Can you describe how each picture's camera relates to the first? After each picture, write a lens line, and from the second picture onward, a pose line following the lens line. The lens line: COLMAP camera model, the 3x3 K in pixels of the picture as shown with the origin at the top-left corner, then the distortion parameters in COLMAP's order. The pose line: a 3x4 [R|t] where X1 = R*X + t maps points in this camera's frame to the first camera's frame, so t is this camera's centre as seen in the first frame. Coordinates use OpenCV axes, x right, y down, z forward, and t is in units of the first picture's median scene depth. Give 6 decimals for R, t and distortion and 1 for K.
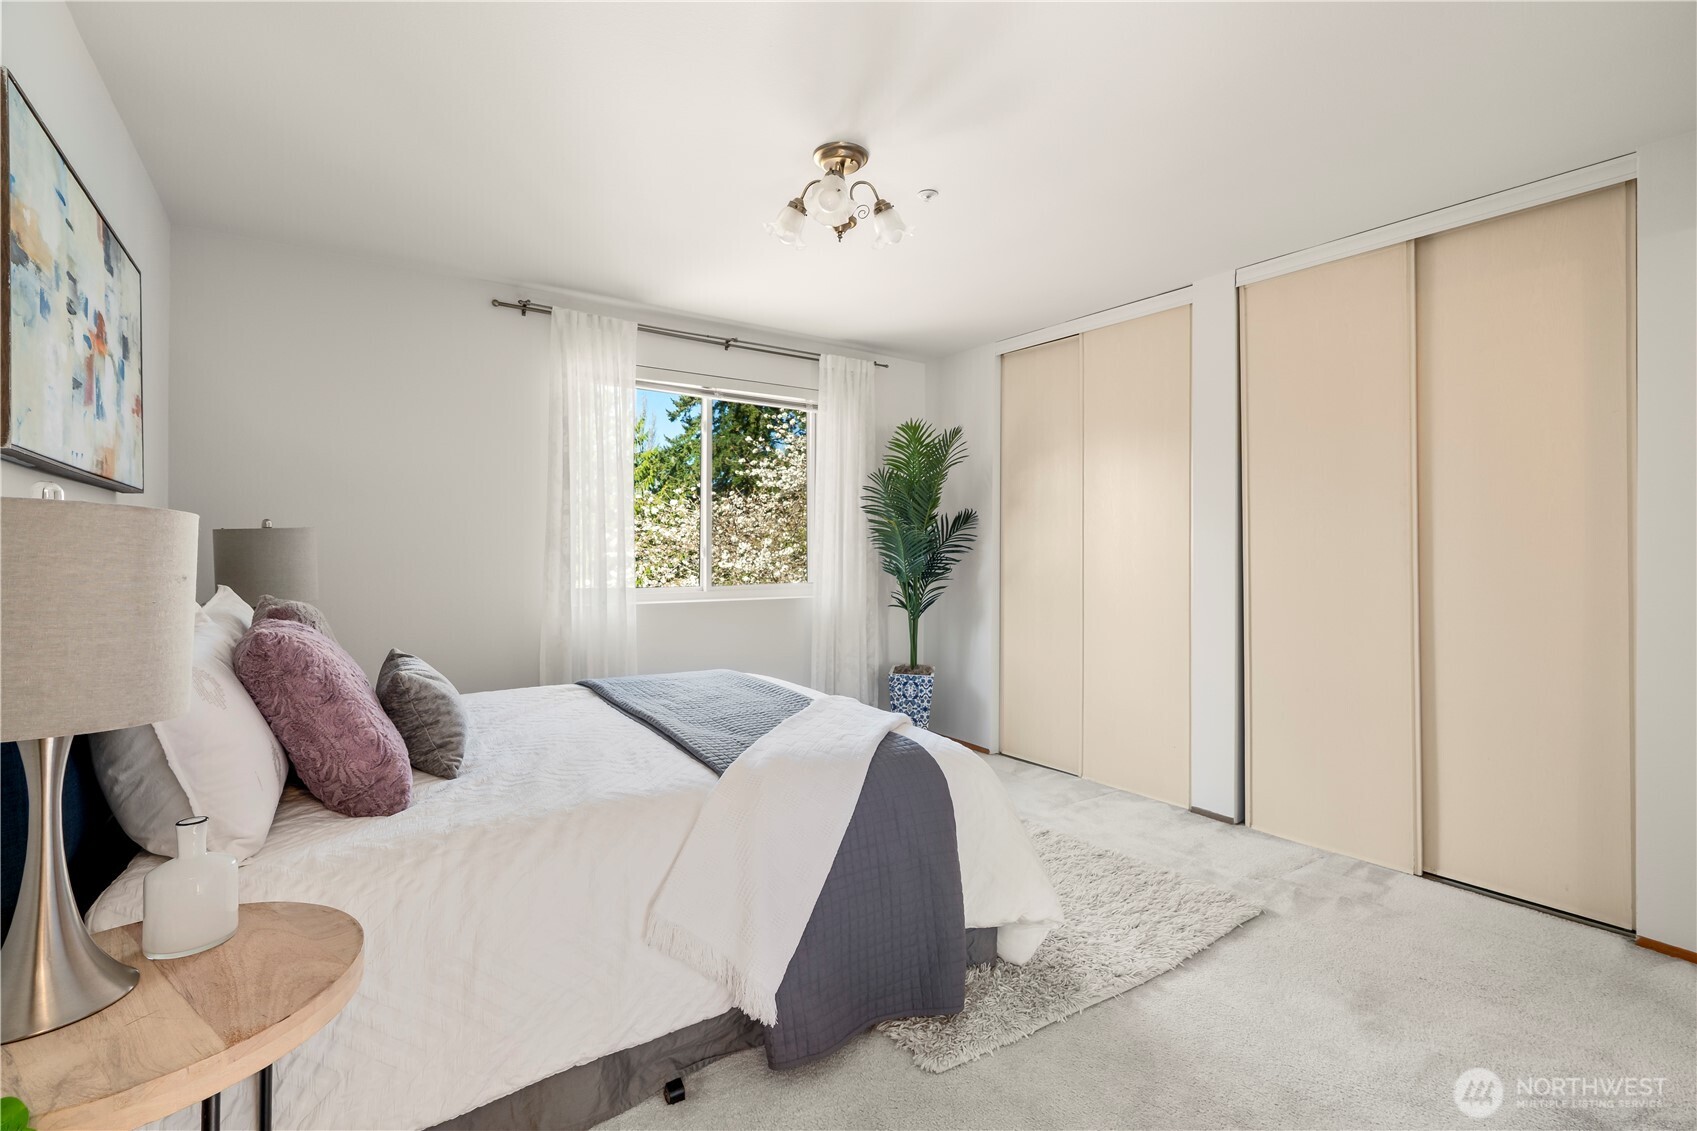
lens RADIAL K [[775.7, 0, 851.2], [0, 775.7, 549.1], [0, 0, 1]] dist [-0.011254, 0.001664]
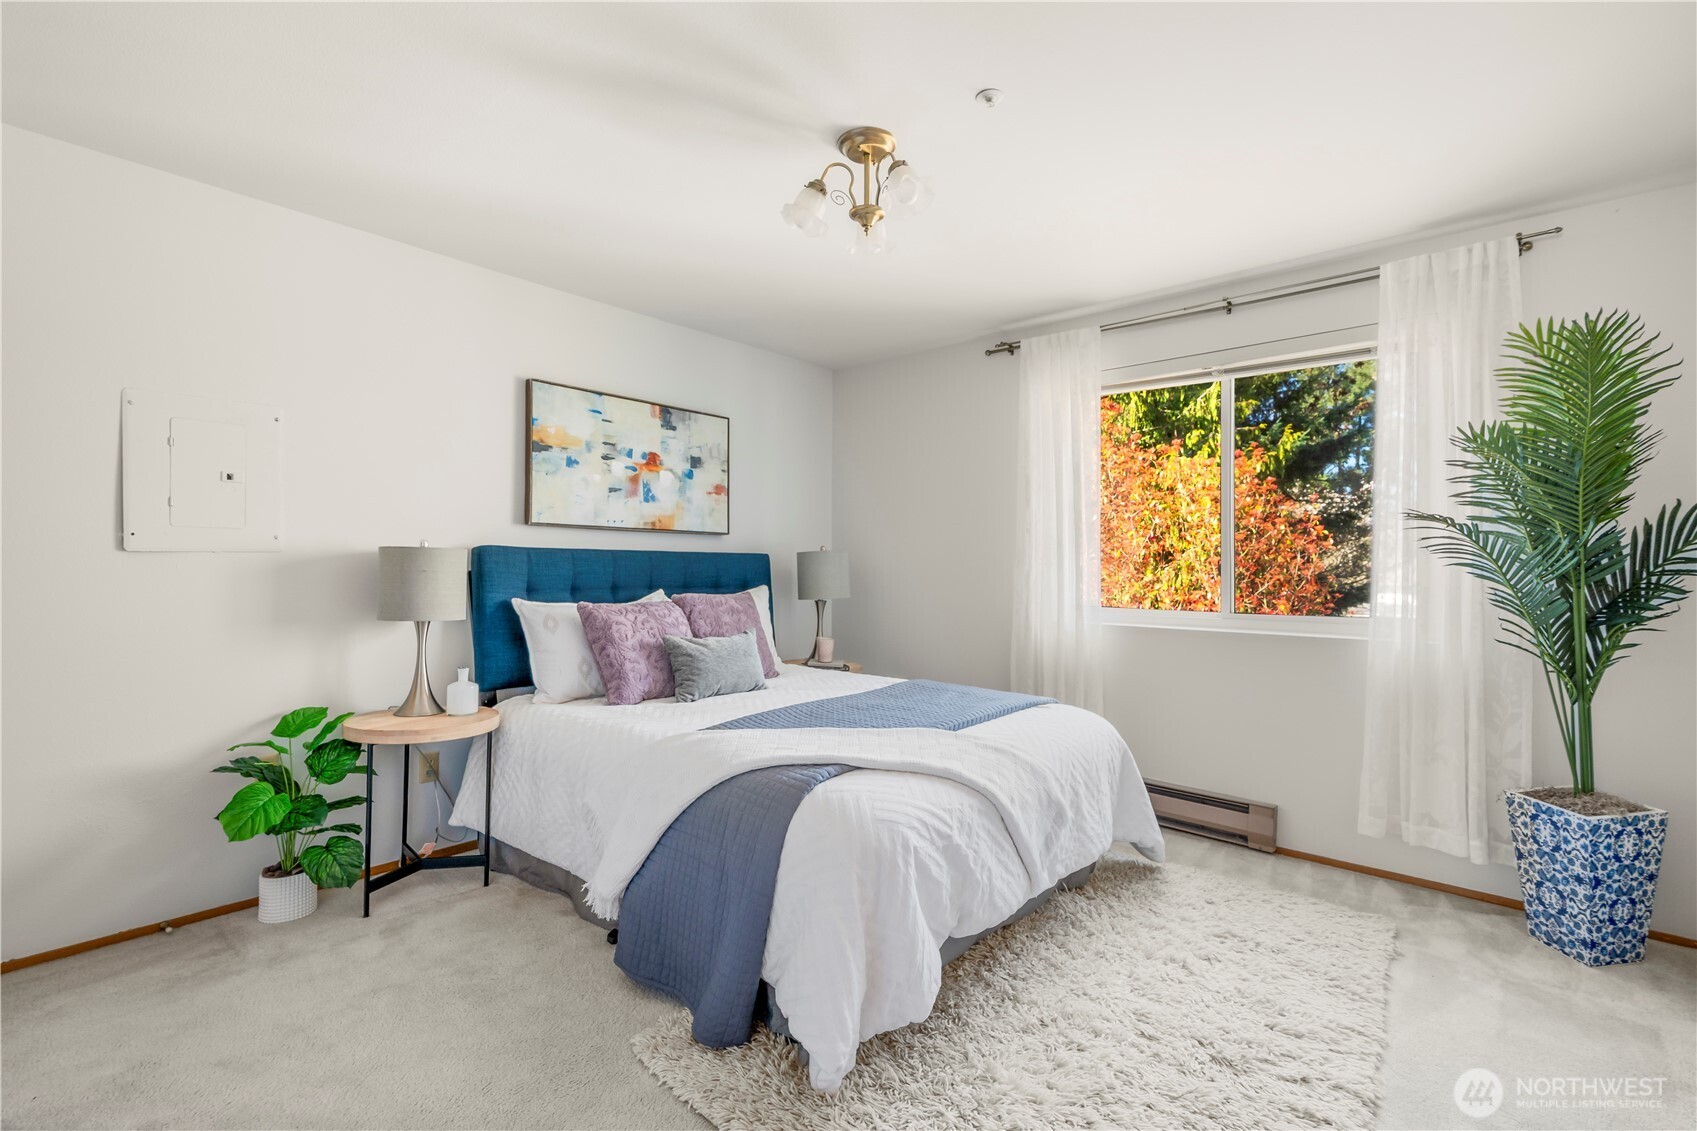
lens RADIAL K [[775.7, 0, 850.0], [0, 775.7, 568.1], [0, 0, 1]] dist [-0.011254, 0.001664]
pose [[0.232923, -0.000844, -0.972495, 0.491130], [-0.004353, 0.999989, -0.001911, 0.004128], [0.972485, 0.004678, 0.232917, 0.425632]]
